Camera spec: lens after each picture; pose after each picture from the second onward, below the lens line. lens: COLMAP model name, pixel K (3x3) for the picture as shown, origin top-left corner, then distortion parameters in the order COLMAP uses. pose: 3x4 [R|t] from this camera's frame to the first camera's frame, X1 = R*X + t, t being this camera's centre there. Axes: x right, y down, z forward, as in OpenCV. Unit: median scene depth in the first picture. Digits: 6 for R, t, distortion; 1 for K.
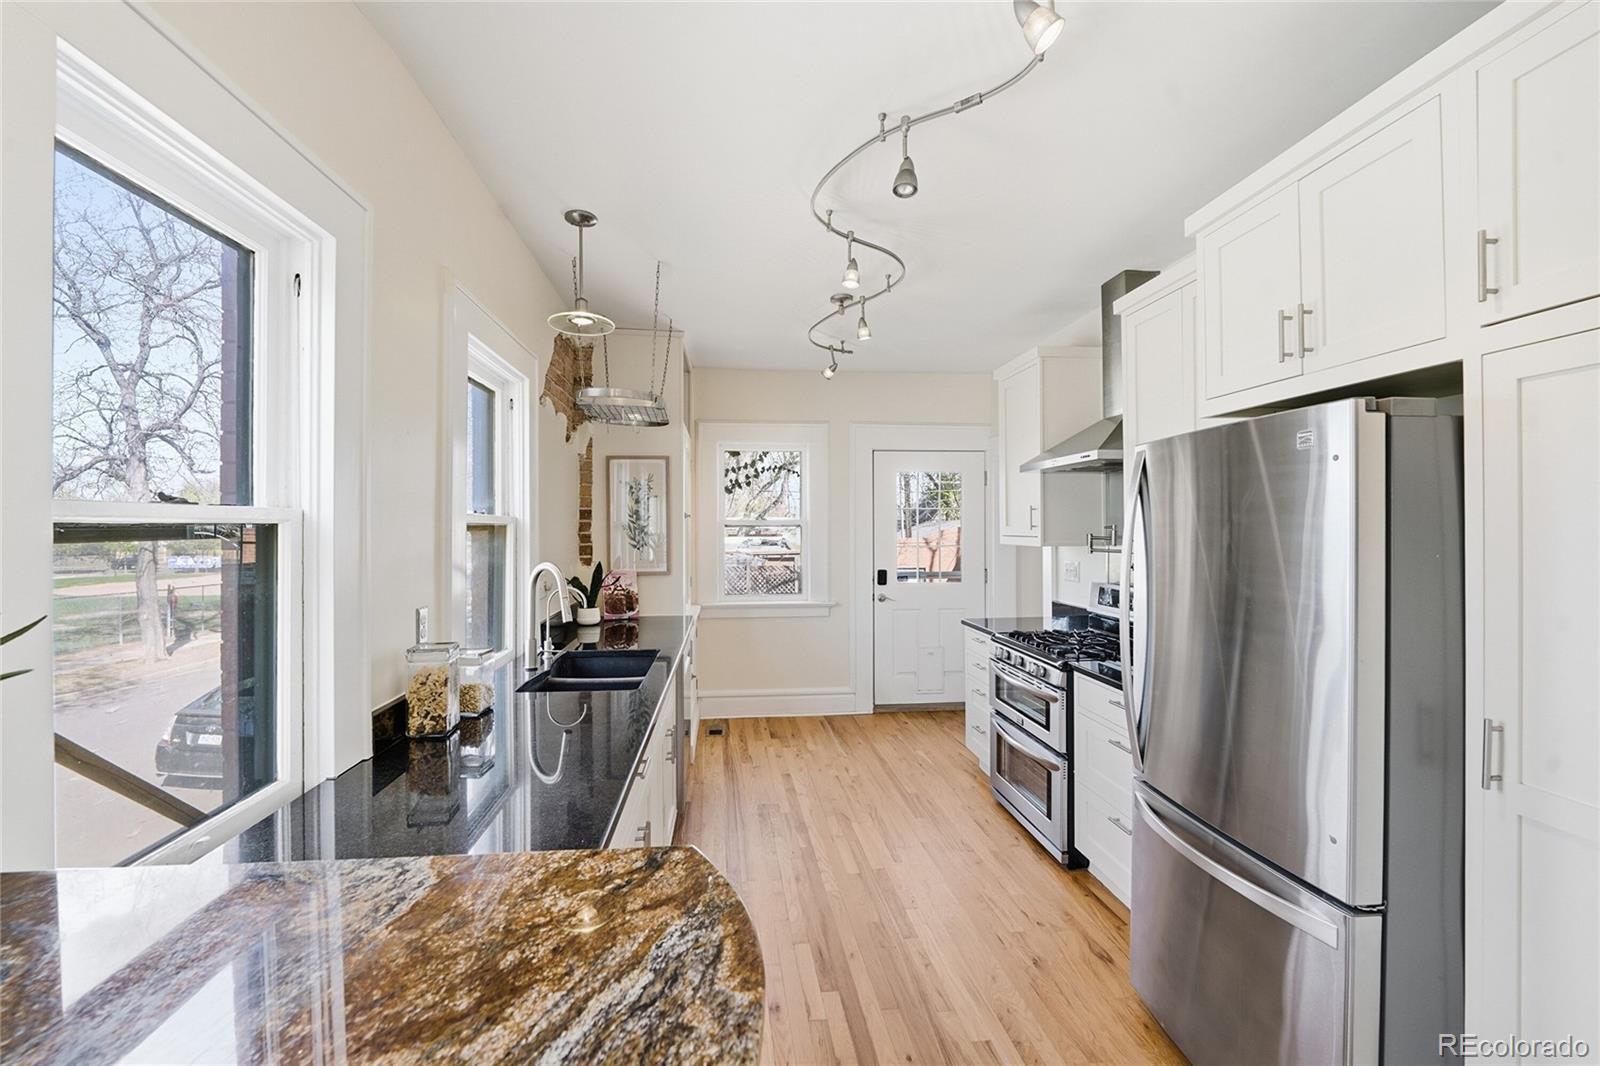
lens RADIAL K [[654.4, 0, 788.5], [0, 654.4, 520.6], [0, 0, 1]] dist [-0.008309, 0.000038]
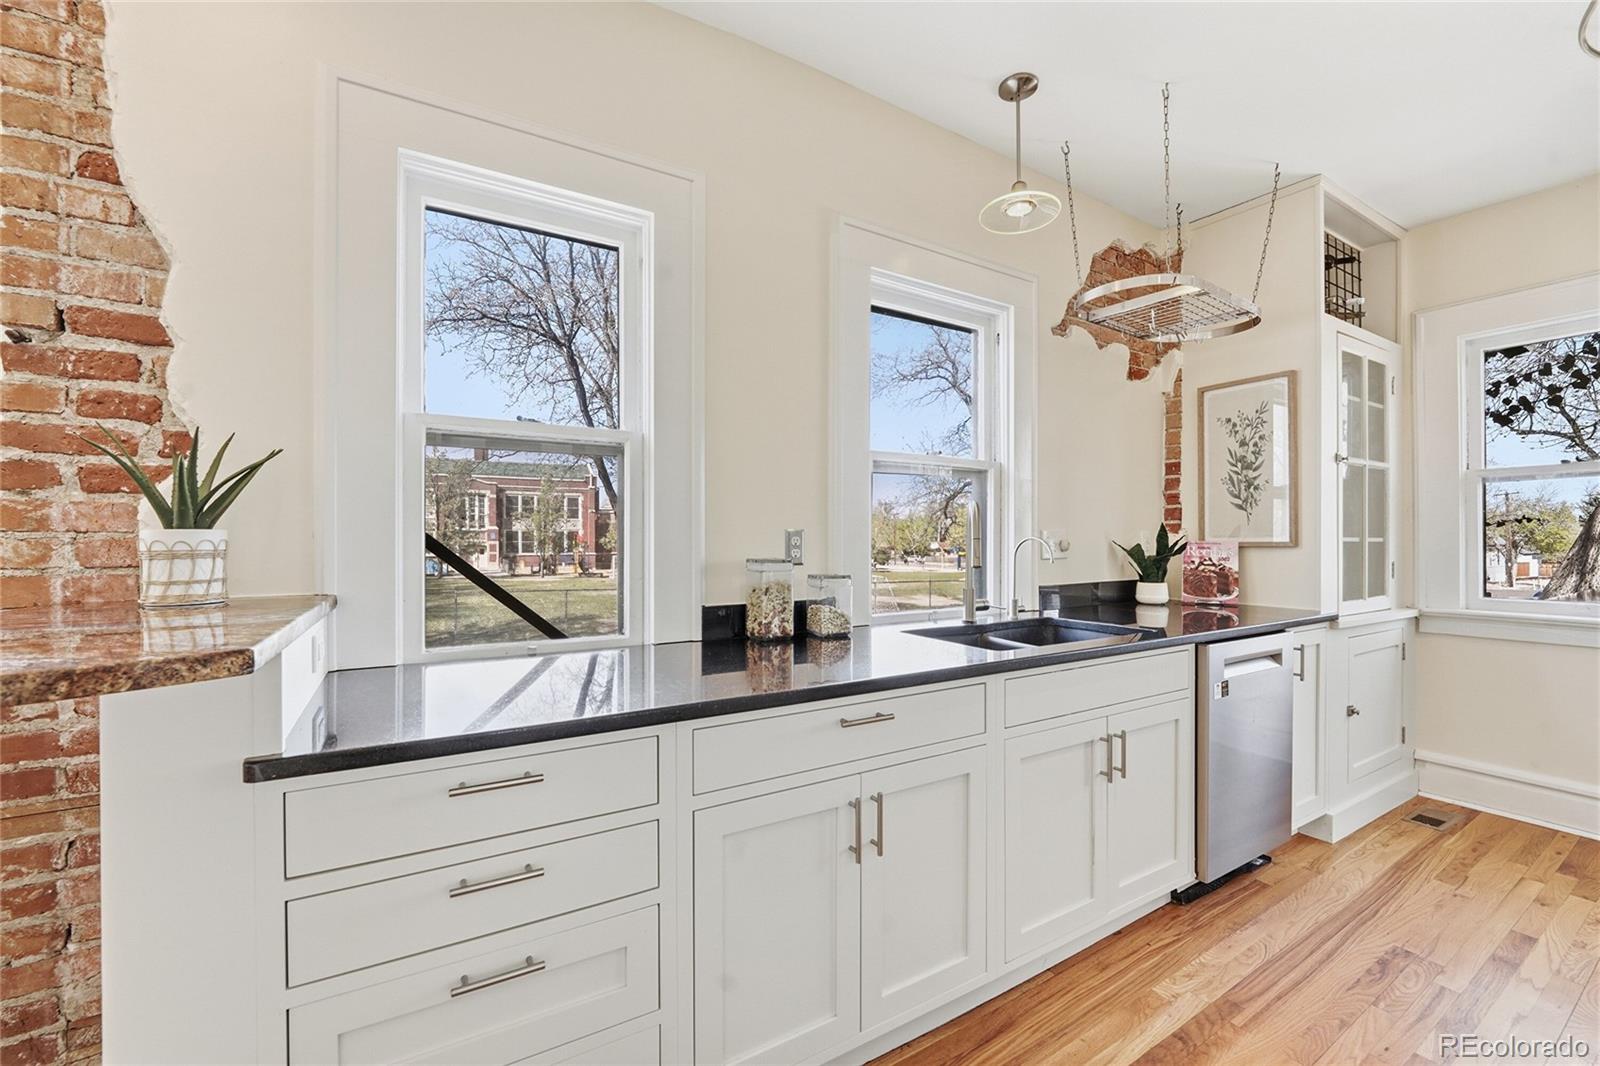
lens RADIAL K [[643.9, 0, 800.7], [0, 643.9, 536.0], [0, 0, 1]] dist [-0.009477, -0.000046]
pose [[0.429557, -0.002002, -0.903038, 0.193112], [0.004875, 0.999988, 0.000102, 0.069442], [0.903027, -0.004446, 0.429561, 0.265489]]
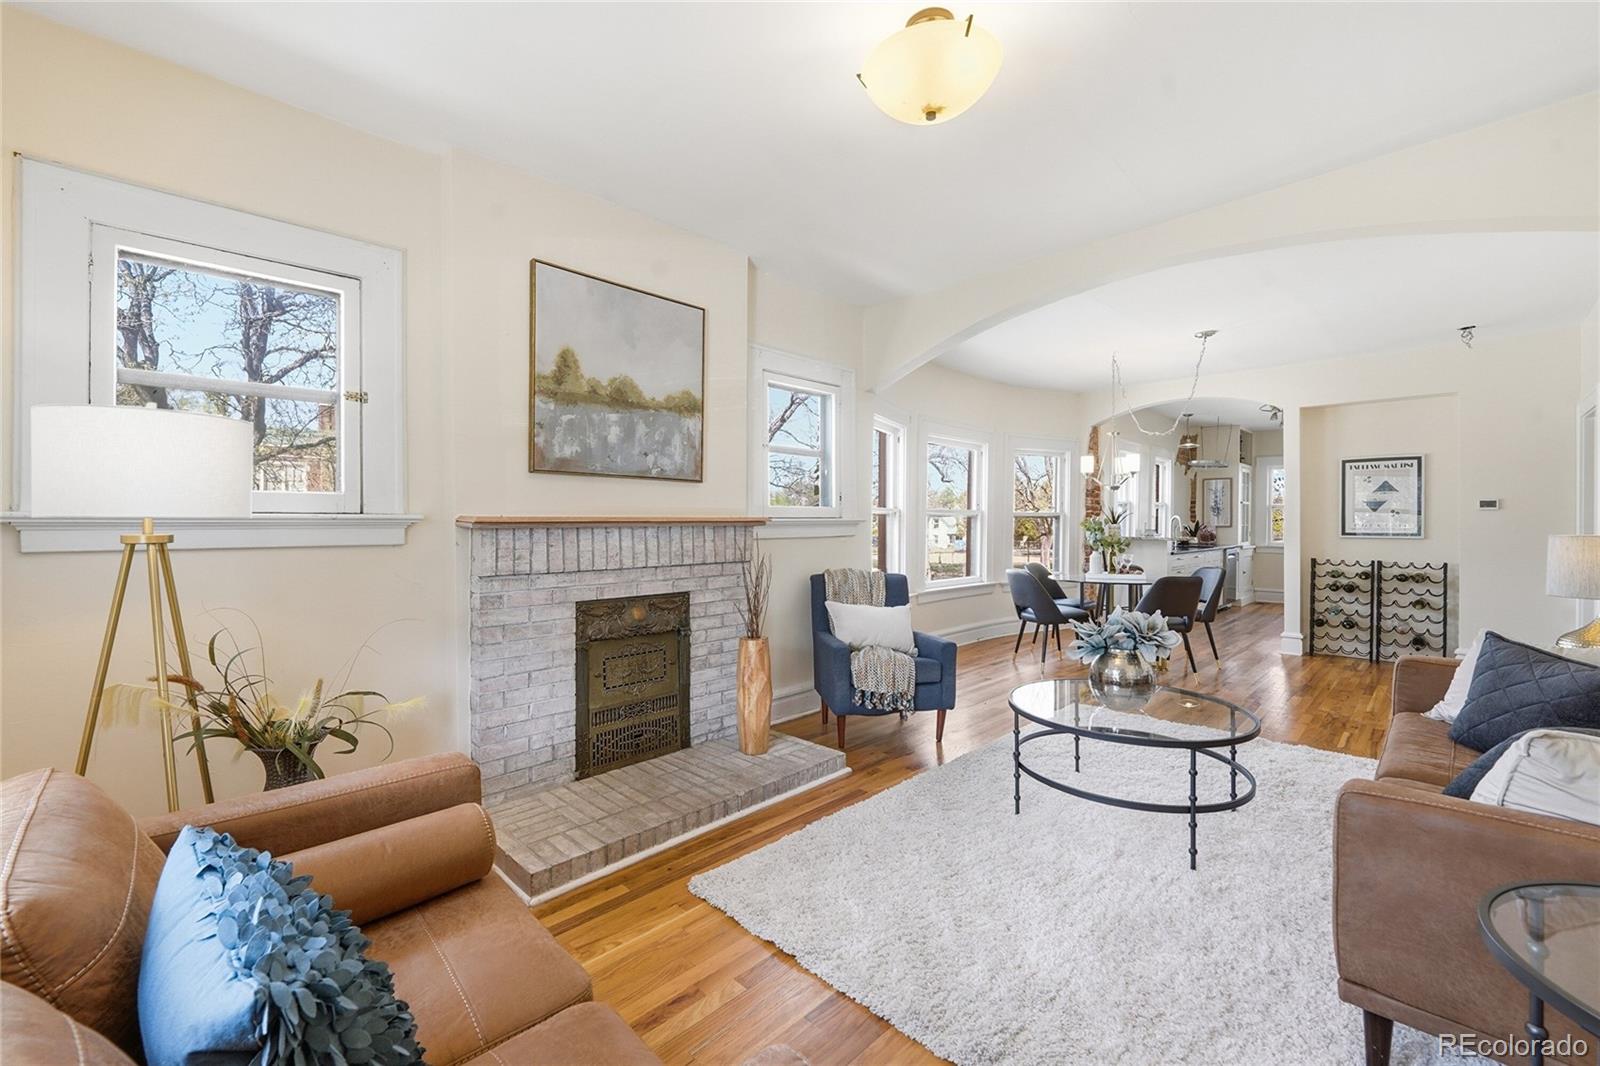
lens RADIAL K [[654.7, 0, 801.4], [0, 654.7, 527.3], [0, 0, 1]] dist [-0.013855, -0.000218]
pose [[0.637651, 0.014832, -0.770183, 0.651044], [0.000351, 0.999809, 0.019544, 0.036782], [0.770326, -0.012732, 0.637524, -1.736082]]
